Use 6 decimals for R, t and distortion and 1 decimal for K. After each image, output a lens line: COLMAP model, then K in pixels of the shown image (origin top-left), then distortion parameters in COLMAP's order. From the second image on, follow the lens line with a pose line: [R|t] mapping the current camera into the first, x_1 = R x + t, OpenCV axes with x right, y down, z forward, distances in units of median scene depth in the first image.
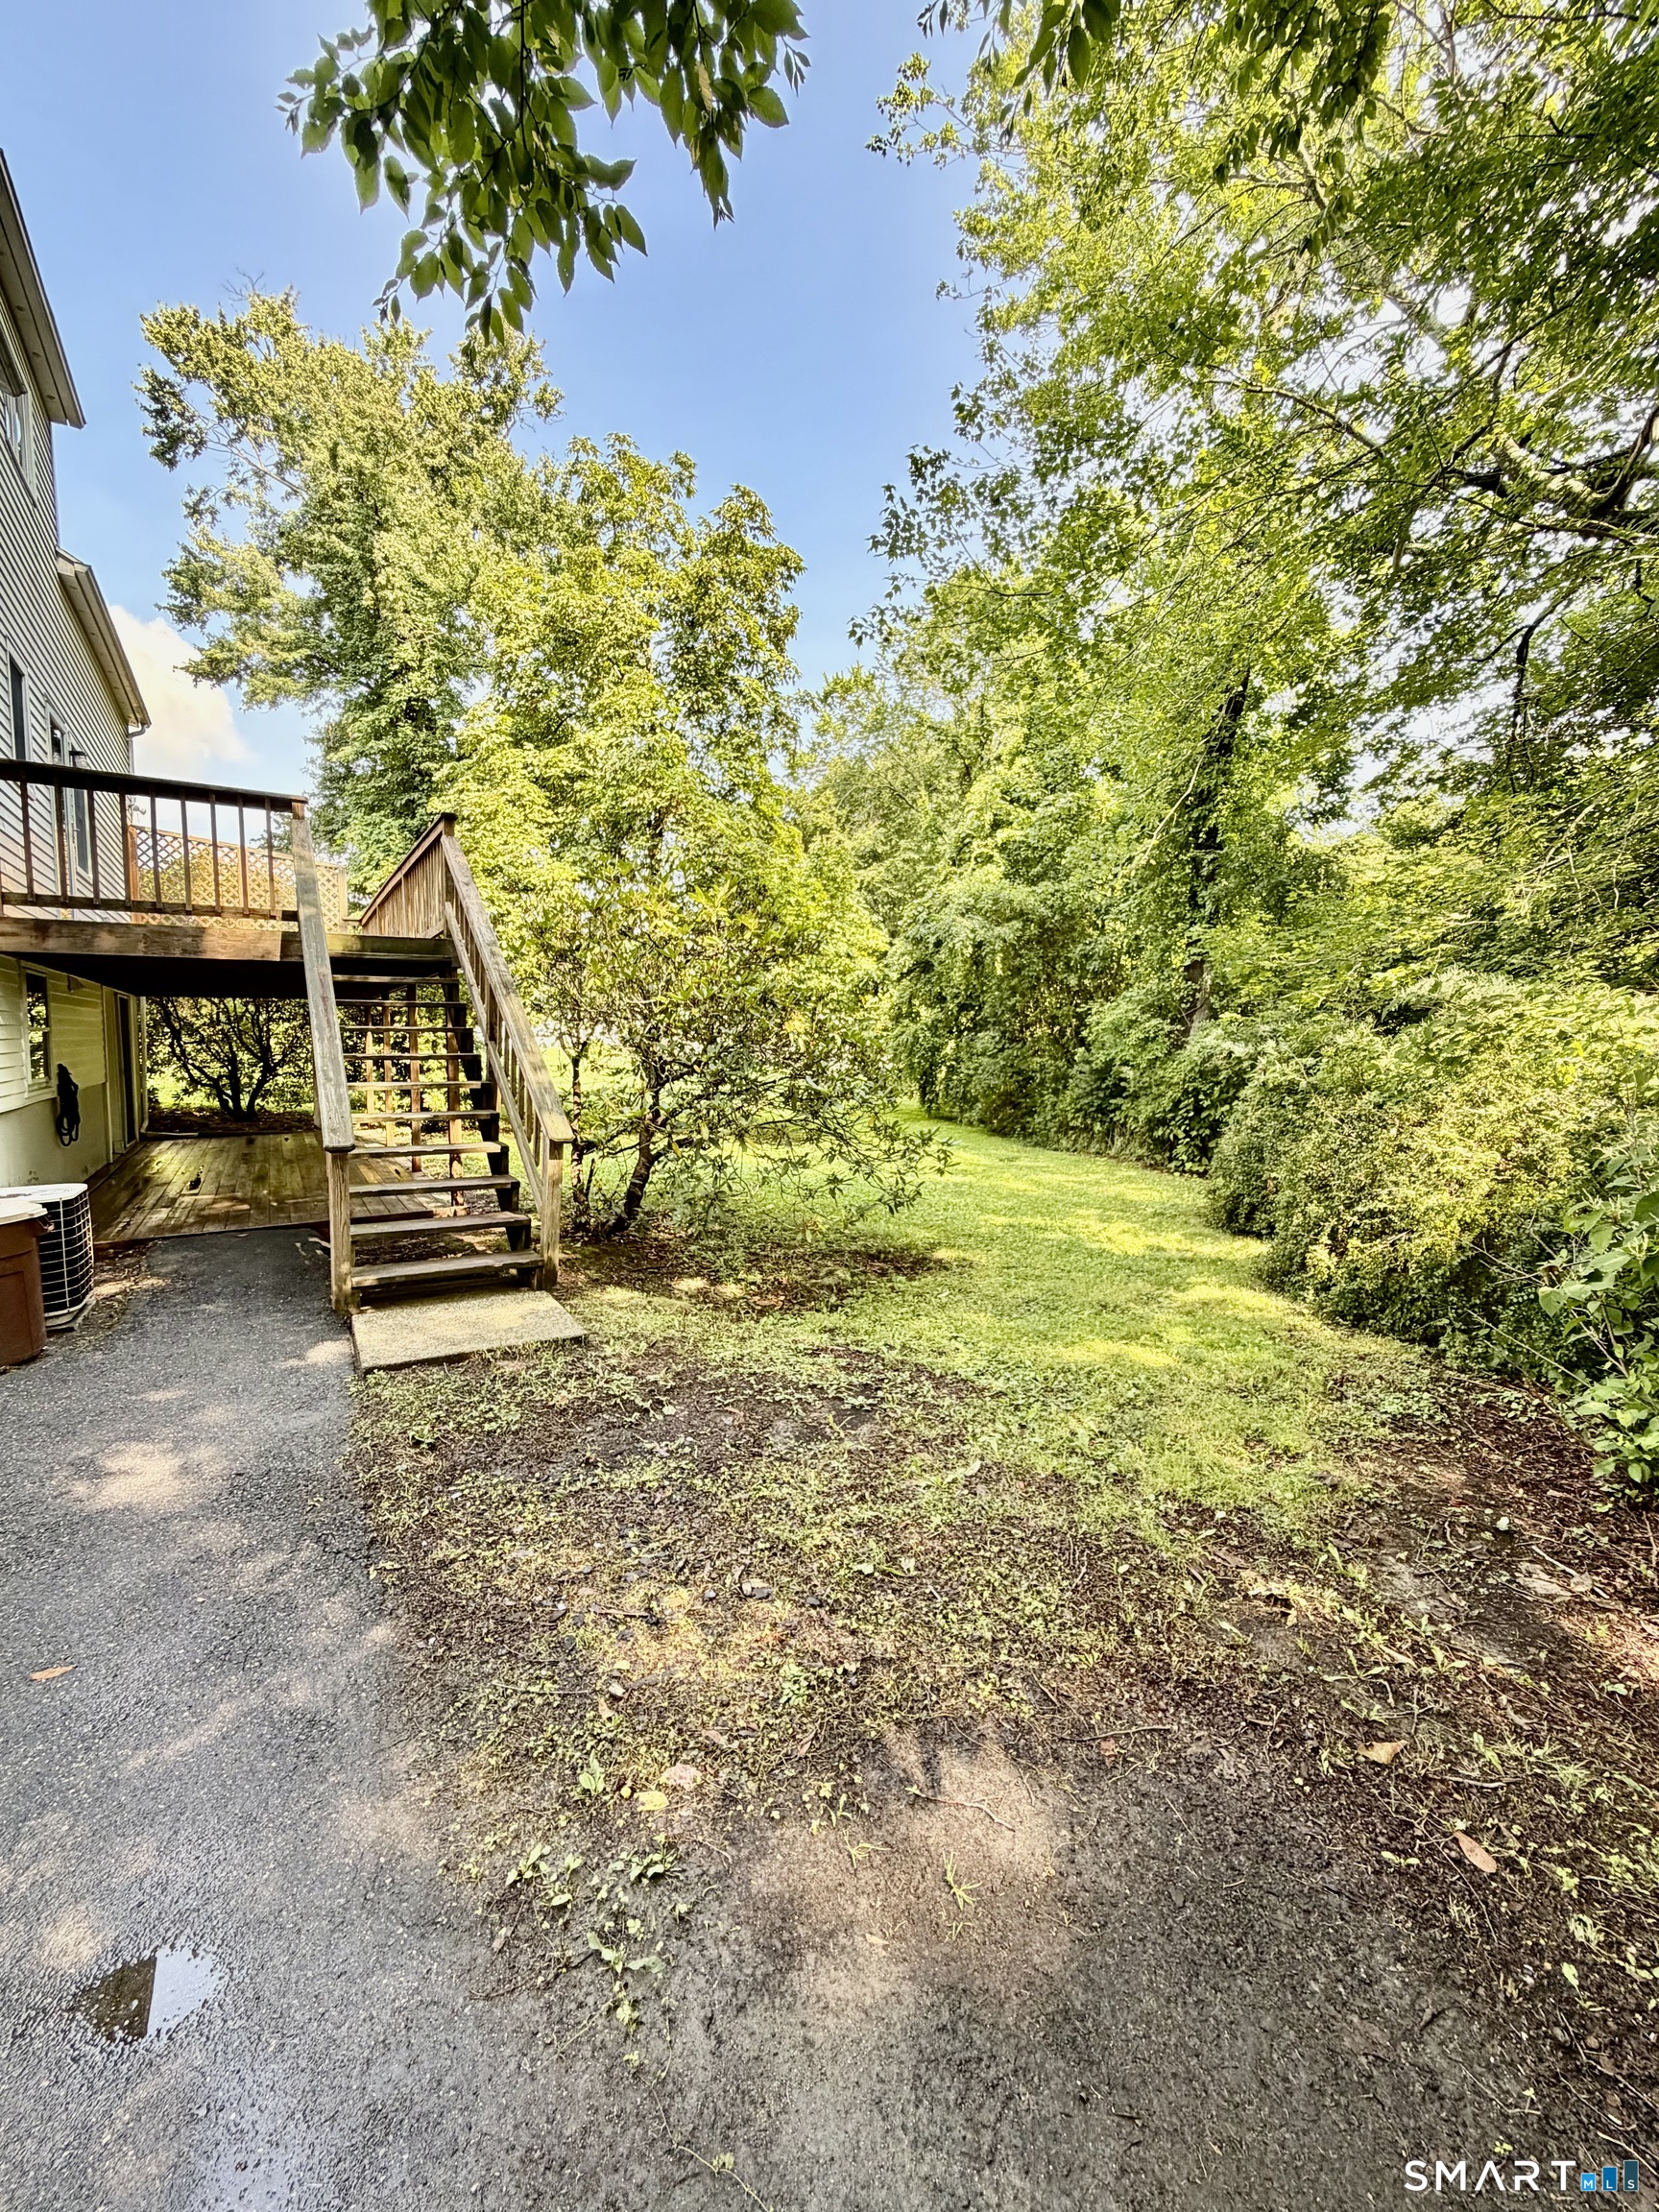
lens RADIAL K [[878.1, 0, 829.9], [0, 878.1, 1103.9], [0, 0, 1]] dist [0.000193, 0.000485]
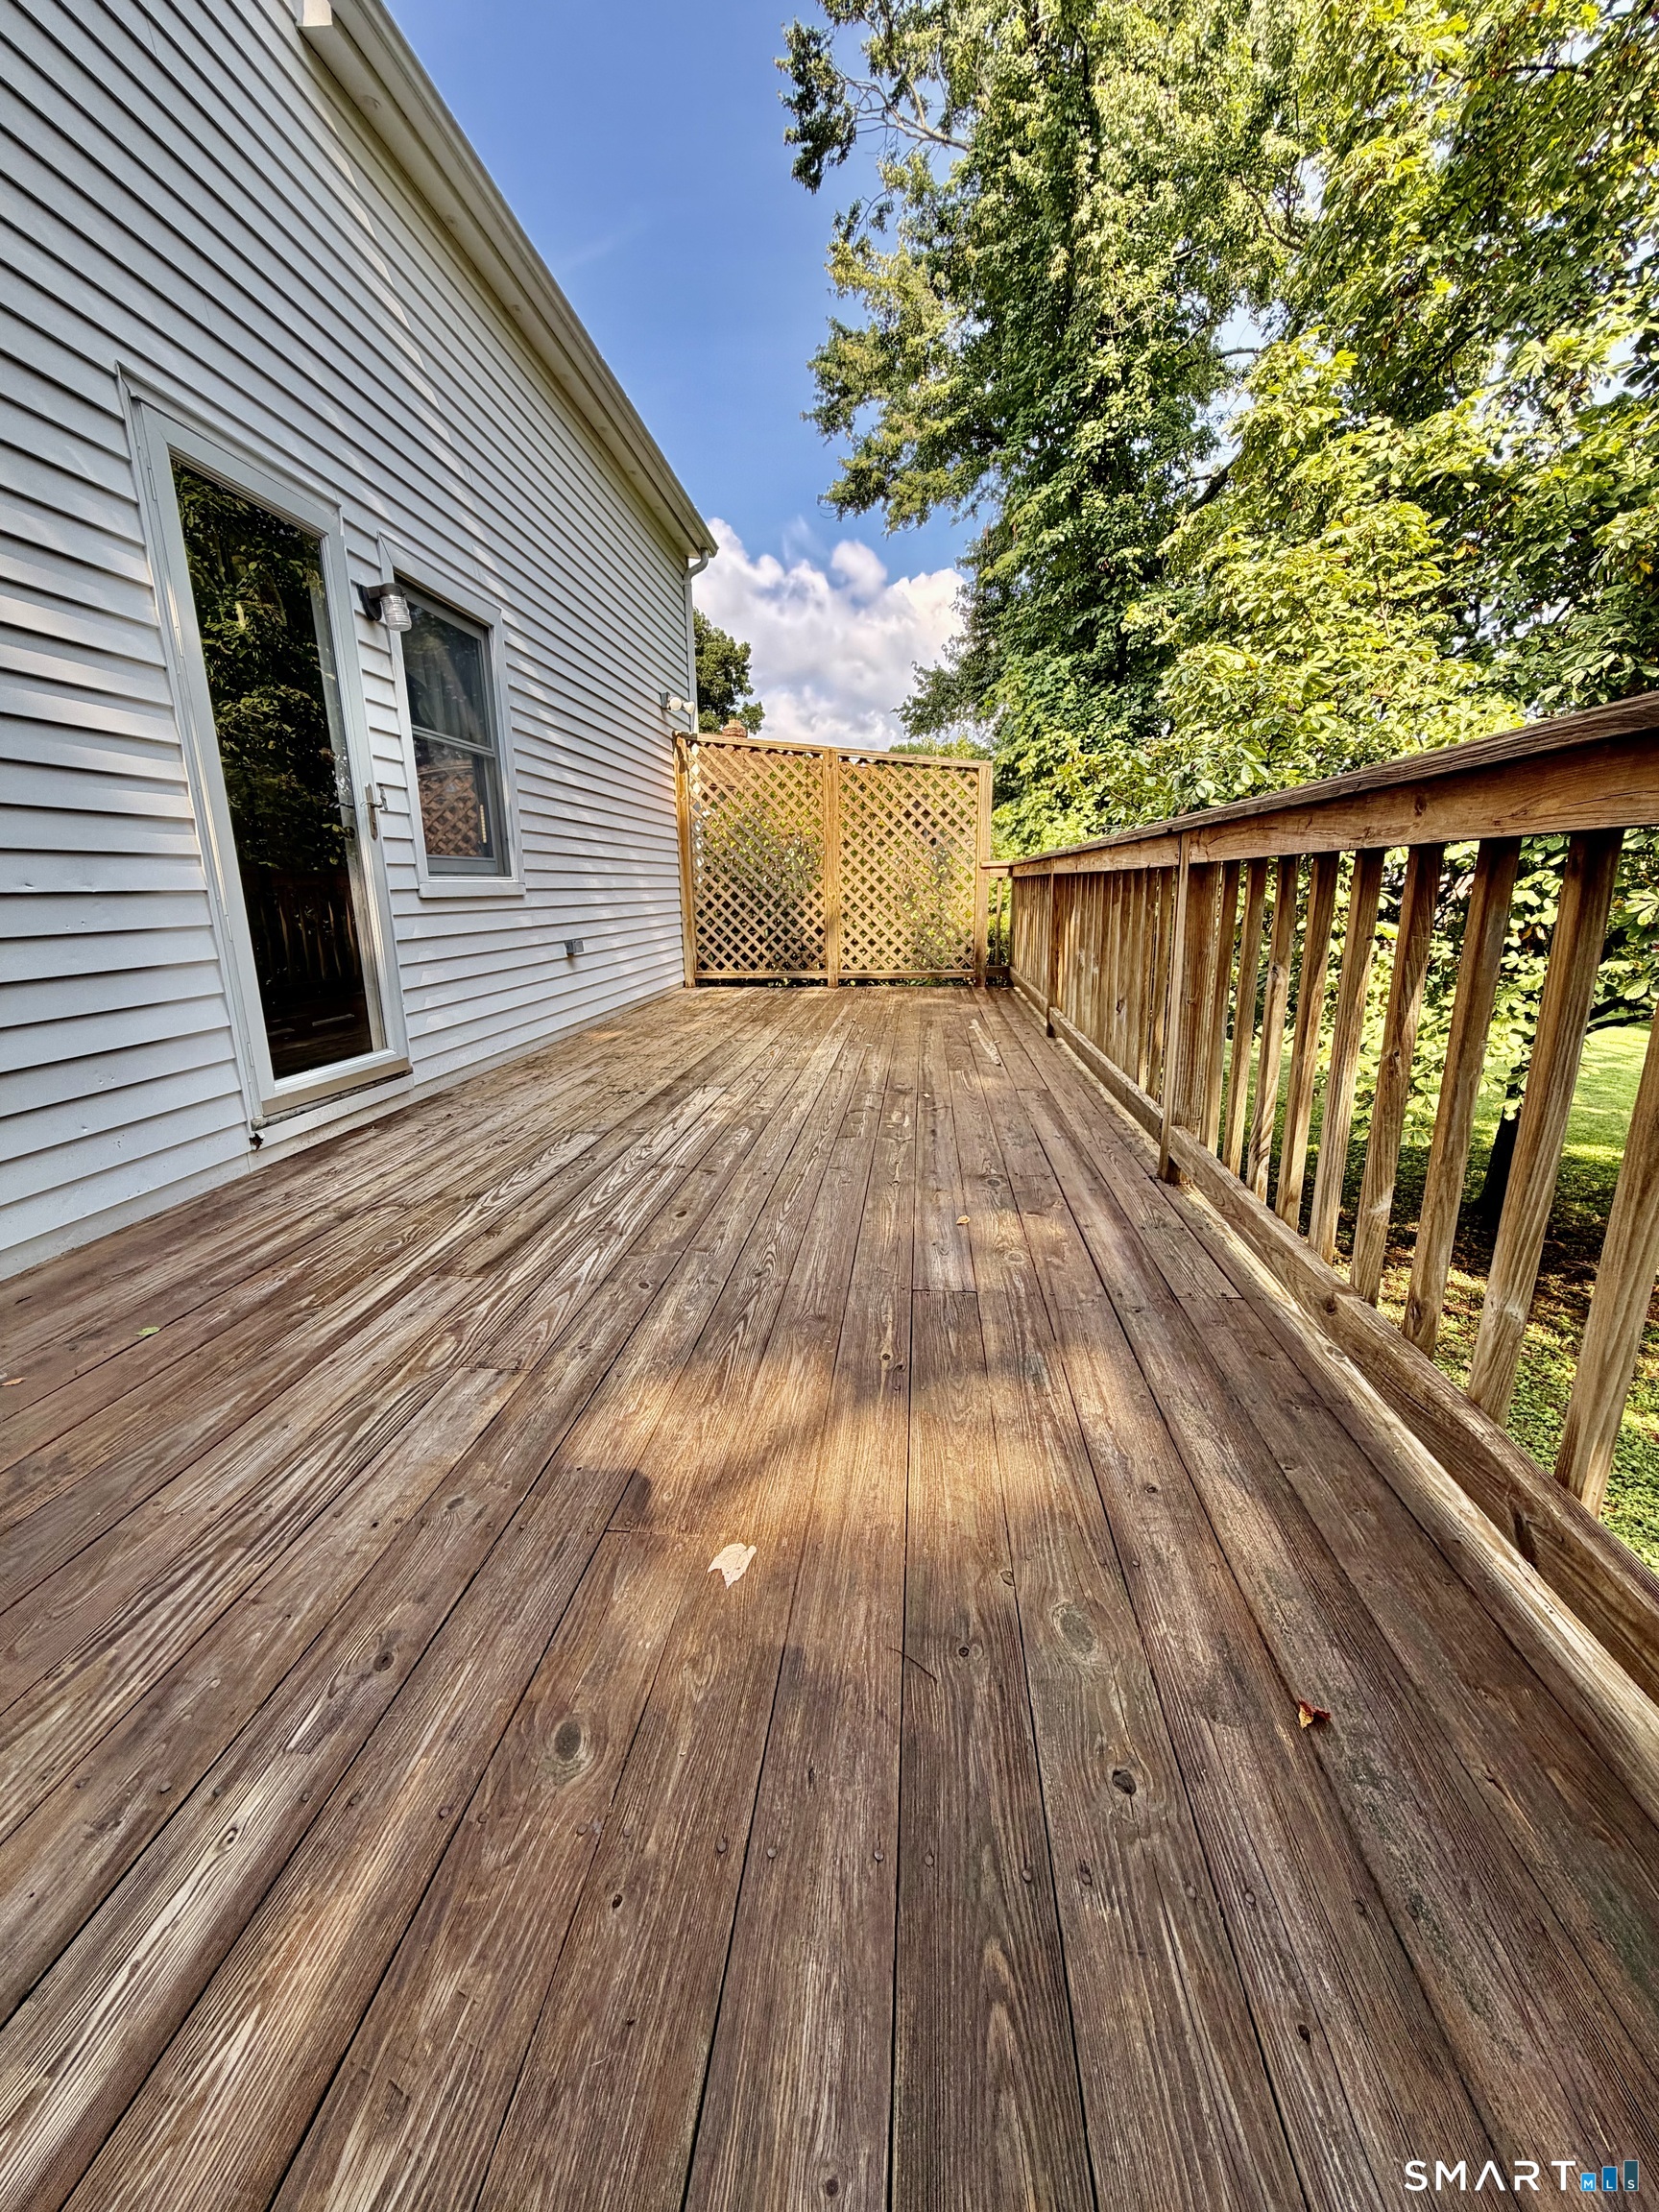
lens RADIAL K [[878.1, 0, 840.6], [0, 878.1, 1095.3], [0, 0, 1]] dist [0.000193, 0.000485]
pose [[0.791353, 0.134241, -0.596439, -0.199203], [-0.033891, 0.983727, 0.176442, -0.114157], [0.610419, -0.119414, 0.783025, 0.353861]]
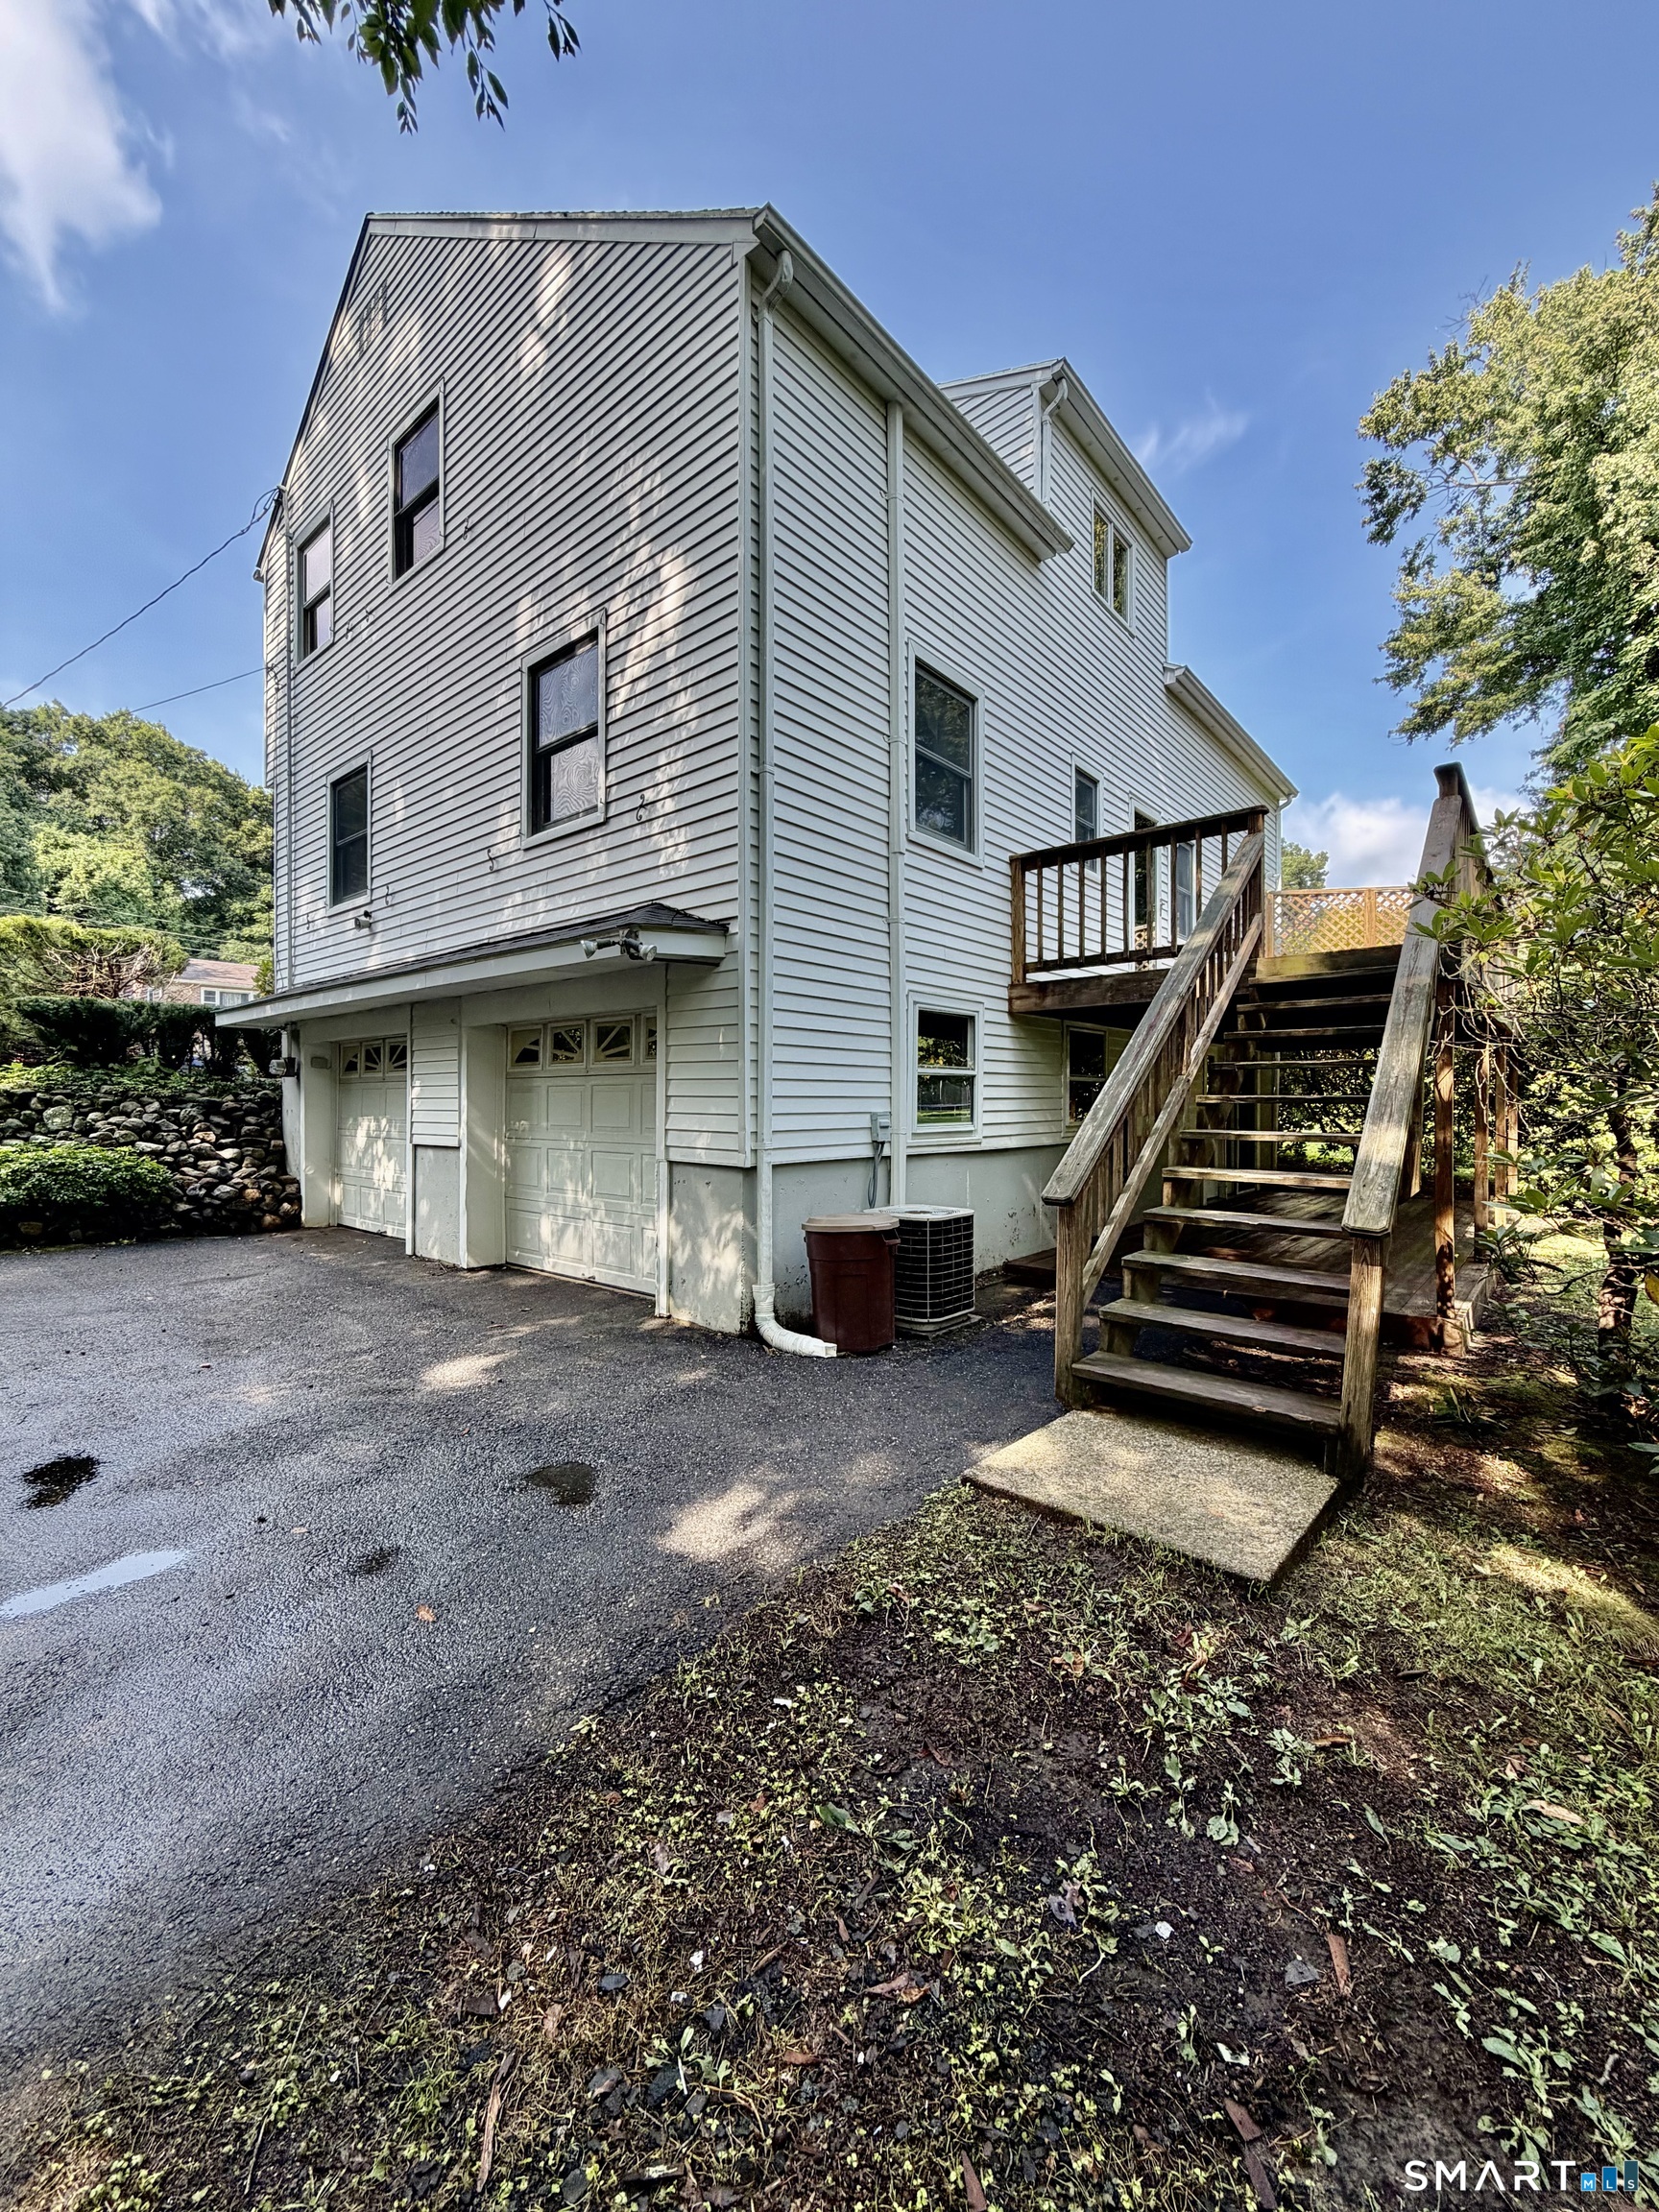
lens RADIAL K [[878.1, 0, 830.0], [0, 878.1, 1102.8], [0, 0, 1]] dist [0.000193, 0.000485]
pose [[0.299353, -0.000757, -0.954142, 0.036864], [-0.067621, 0.997468, -0.022007, -0.001904], [0.951743, 0.071108, 0.298543, 0.118654]]
